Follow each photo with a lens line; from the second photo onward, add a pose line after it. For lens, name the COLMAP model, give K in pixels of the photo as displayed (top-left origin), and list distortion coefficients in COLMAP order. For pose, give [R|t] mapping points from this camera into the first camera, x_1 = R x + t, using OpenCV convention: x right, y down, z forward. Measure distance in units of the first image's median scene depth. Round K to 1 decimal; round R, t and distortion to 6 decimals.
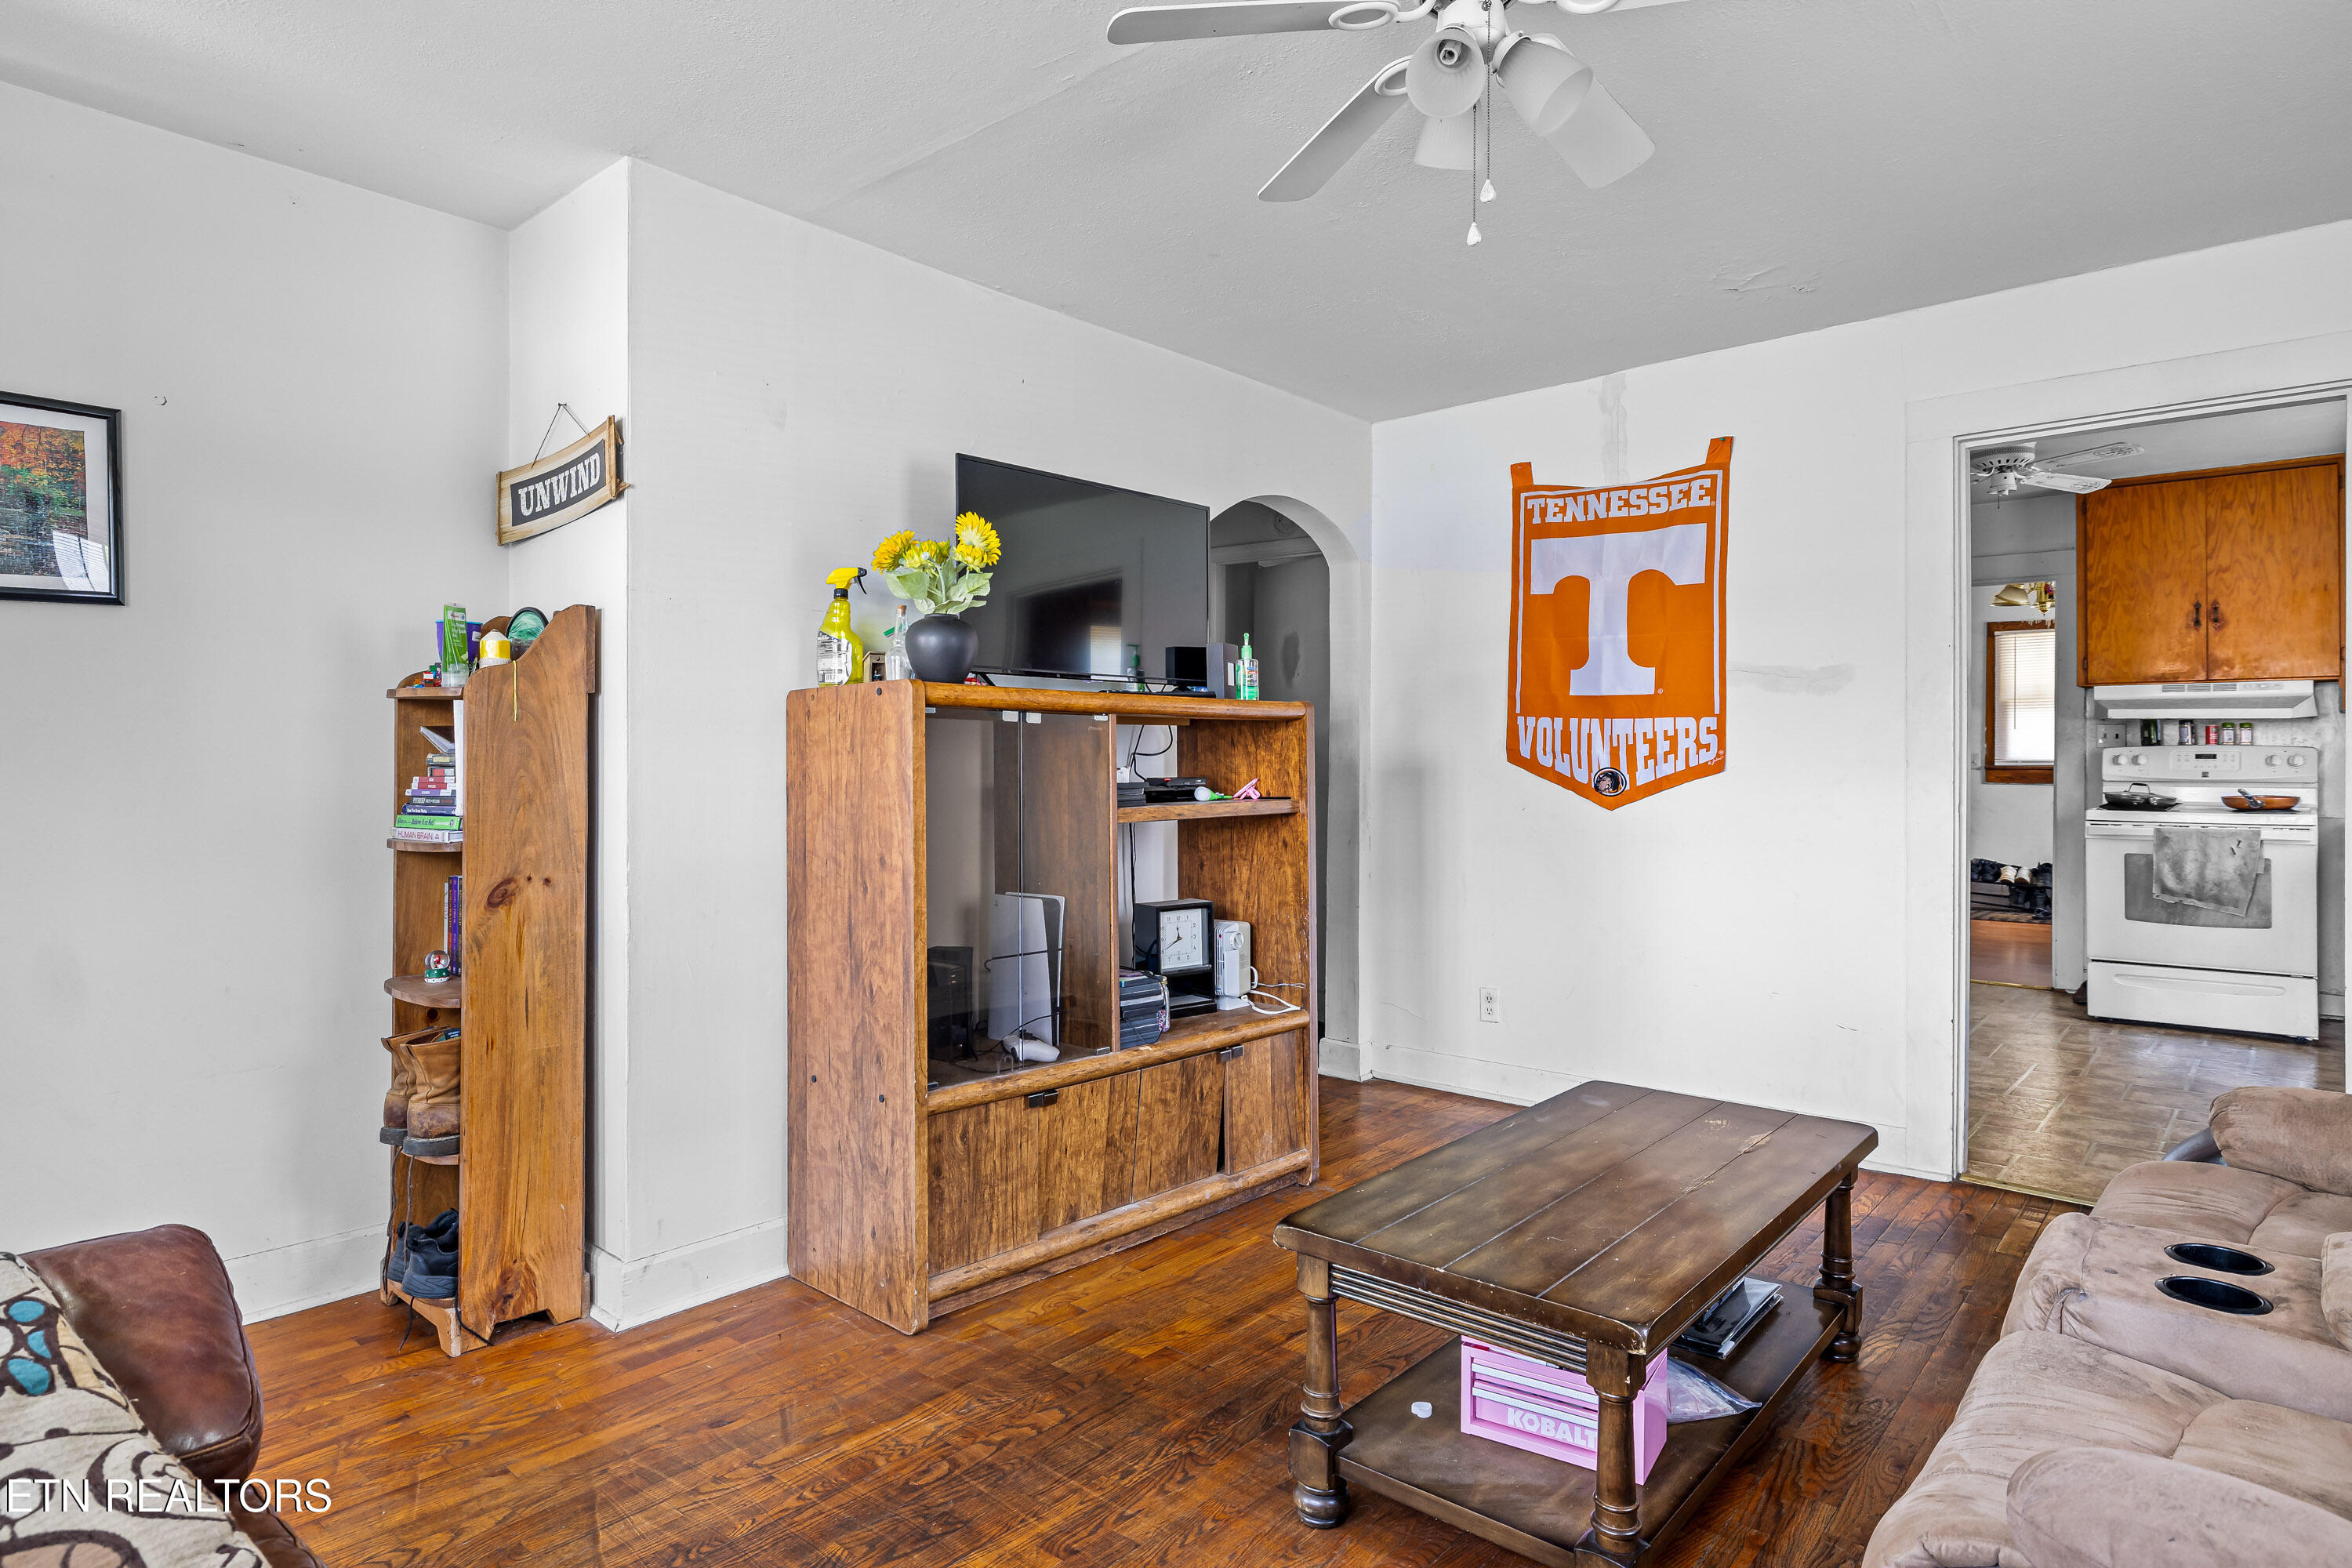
lens RADIAL K [[1309.8, 0, 1174.1], [0, 1309.8, 766.4], [0, 0, 1]] dist [-0.008785, -0.001974]
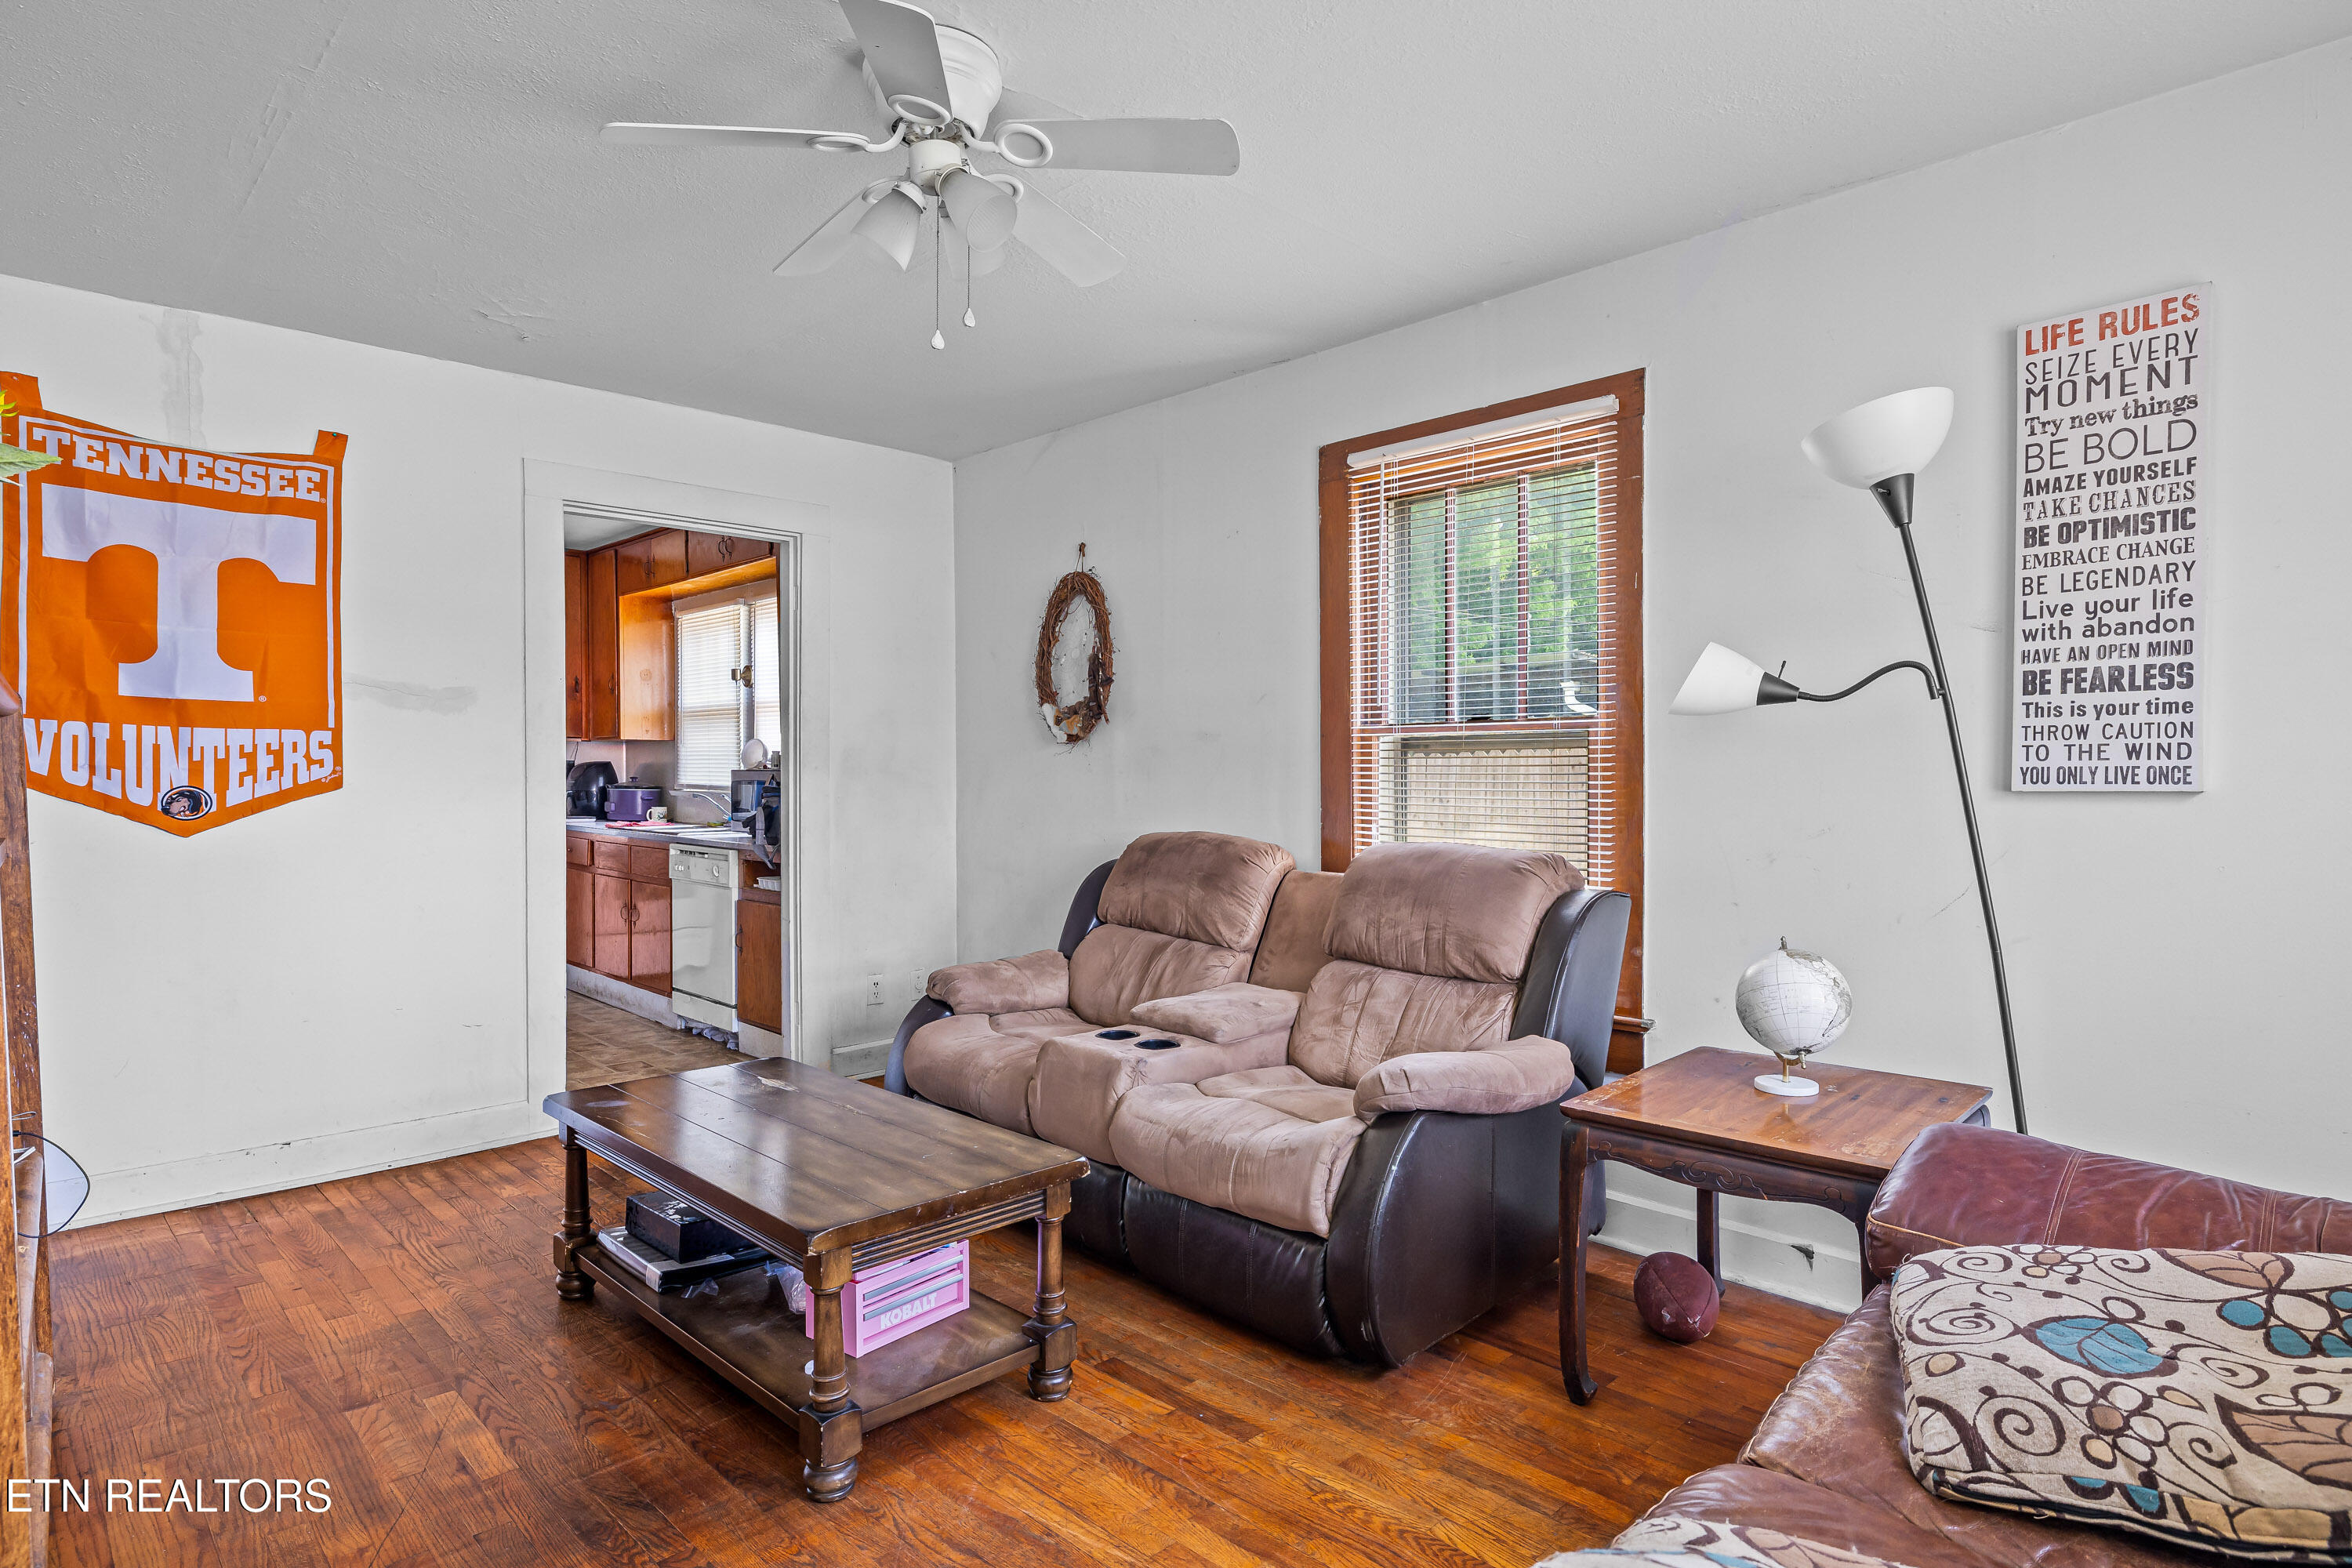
lens RADIAL K [[1253.3, 0, 1150.6], [0, 1253.3, 844.6], [0, 0, 1]] dist [0.001732, 0.000057]
pose [[0.091084, -0.057925, 0.994157, -0.424410], [0.005260, 0.998321, 0.057686, -0.004900], [-0.995829, -0.000025, 0.091236, 0.323127]]
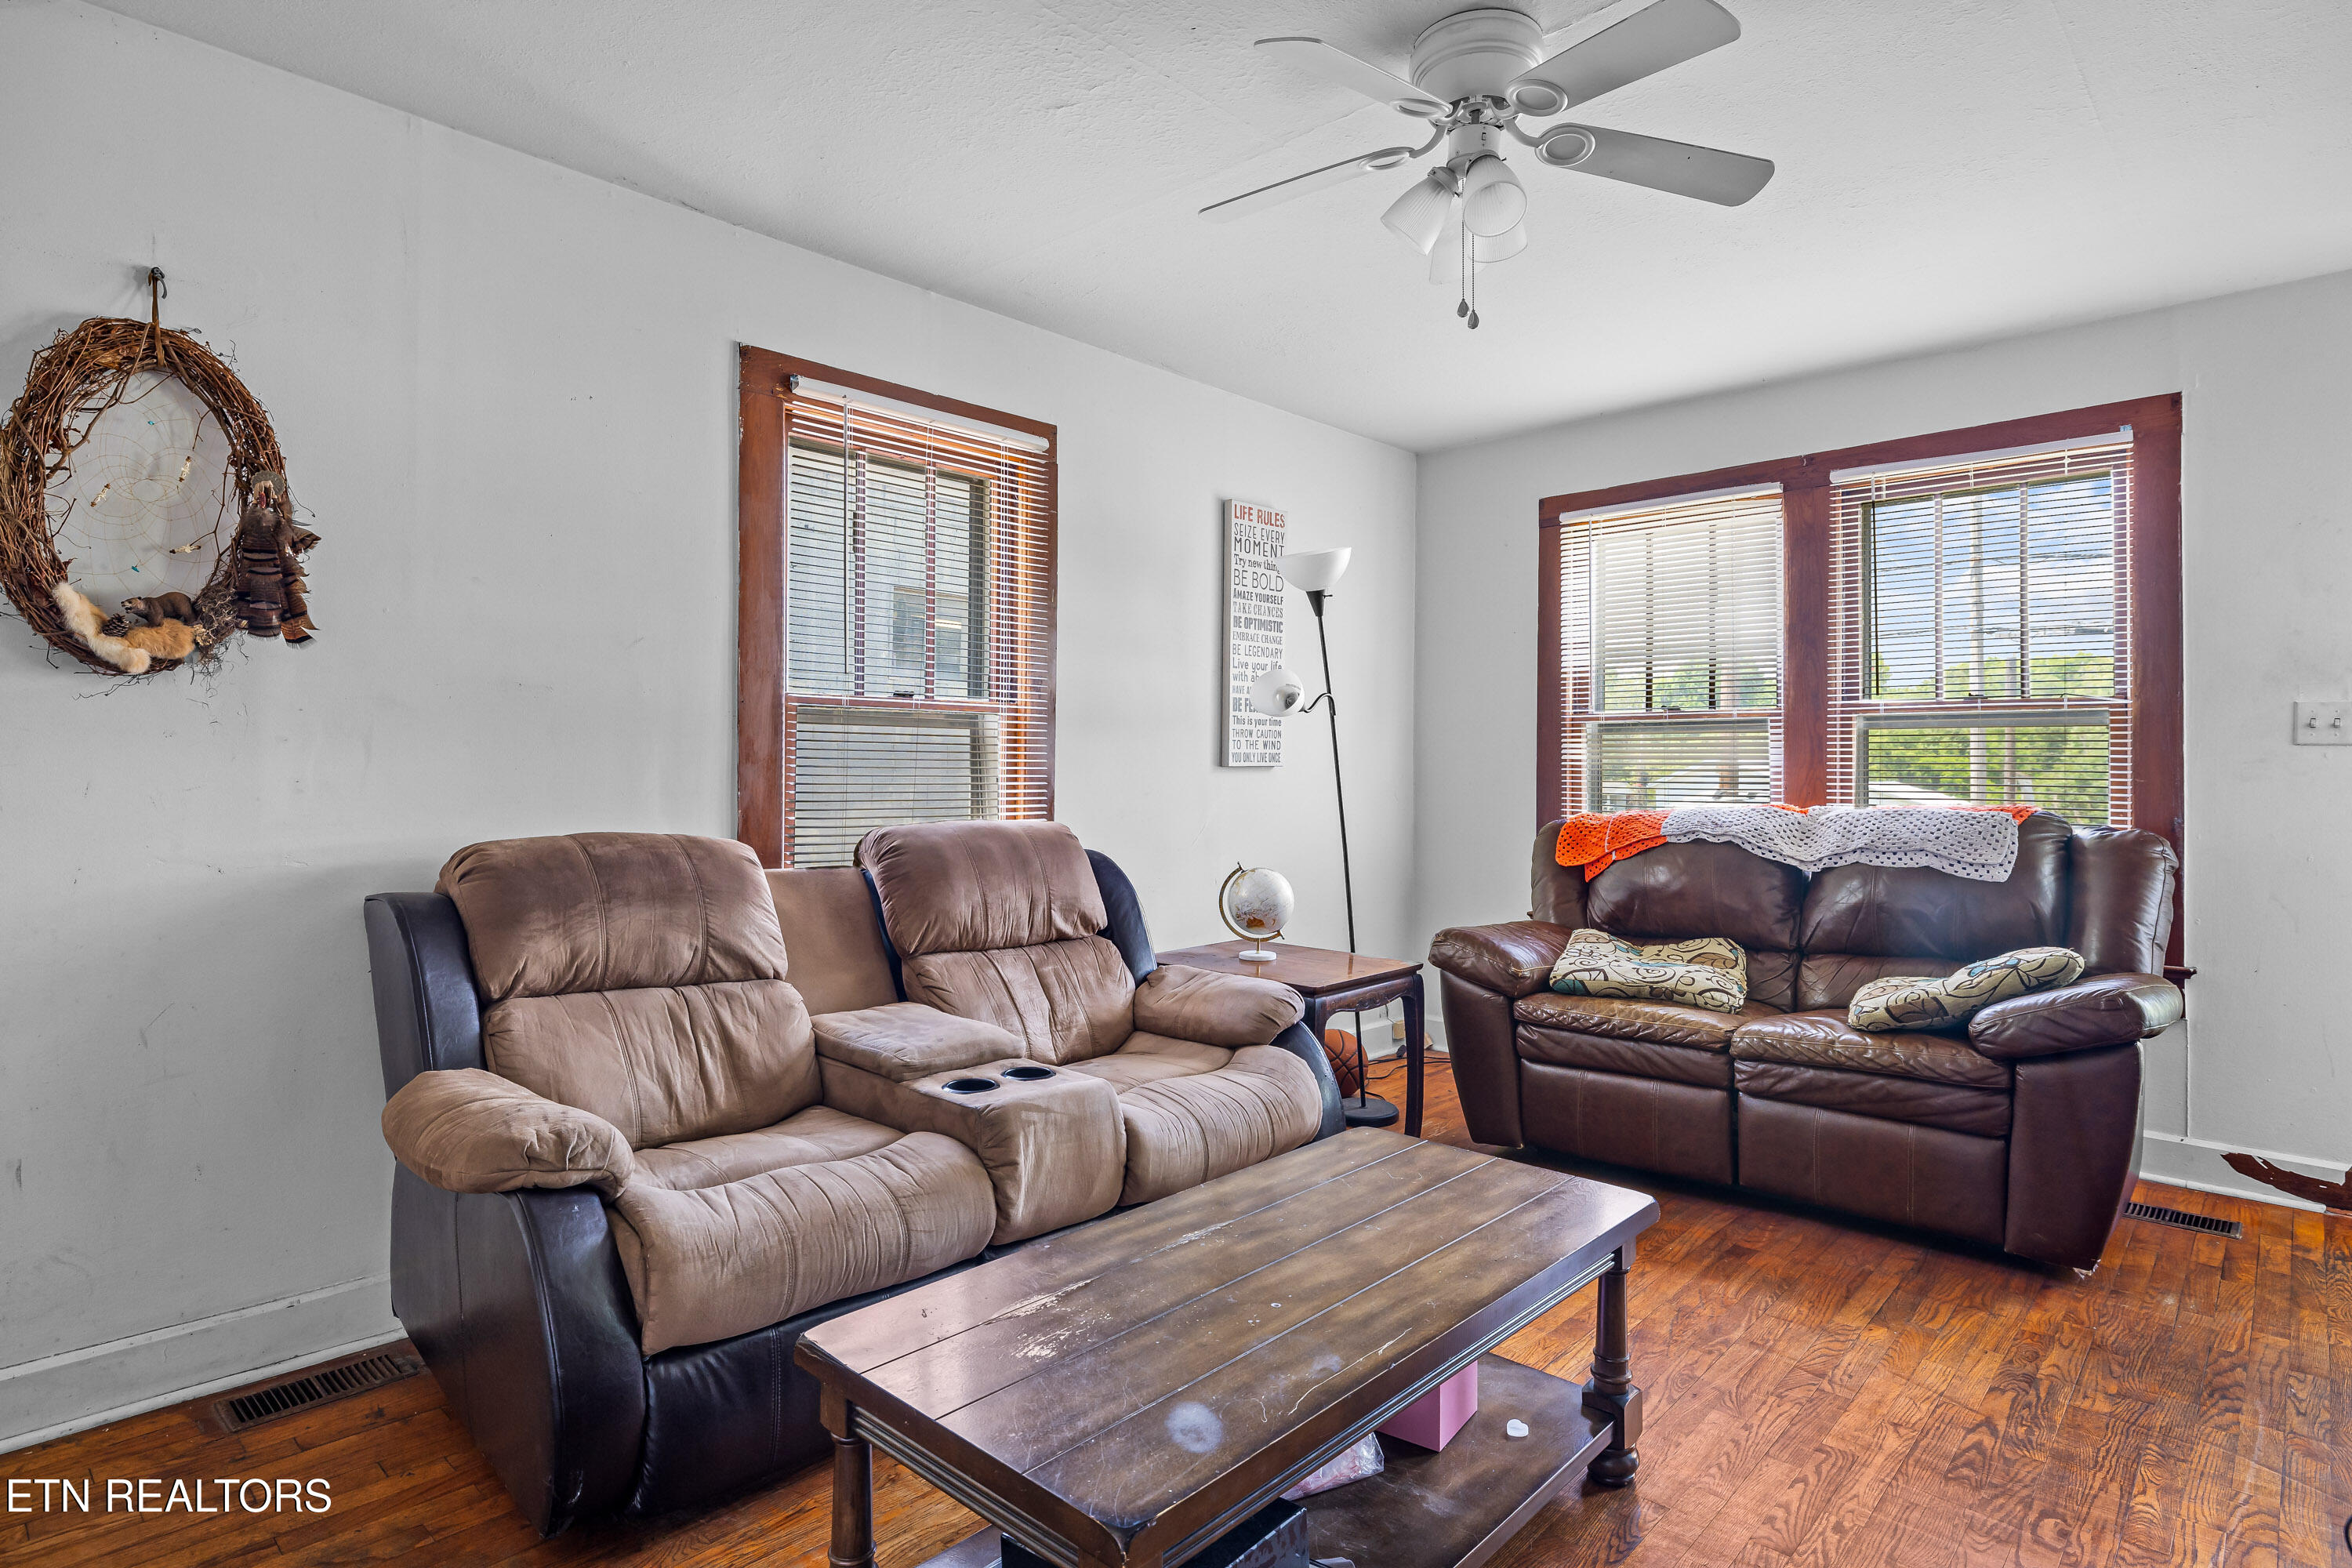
lens RADIAL K [[1253.3, 0, 1176.1], [0, 1253.3, 781.3], [0, 0, 1]] dist [0.001732, 0.000057]
pose [[-0.999016, -0.010153, 0.043167, 0.210724], [-0.009372, 0.999789, 0.018254, 0.000323], [-0.043343, 0.017832, -0.998901, 1.001558]]
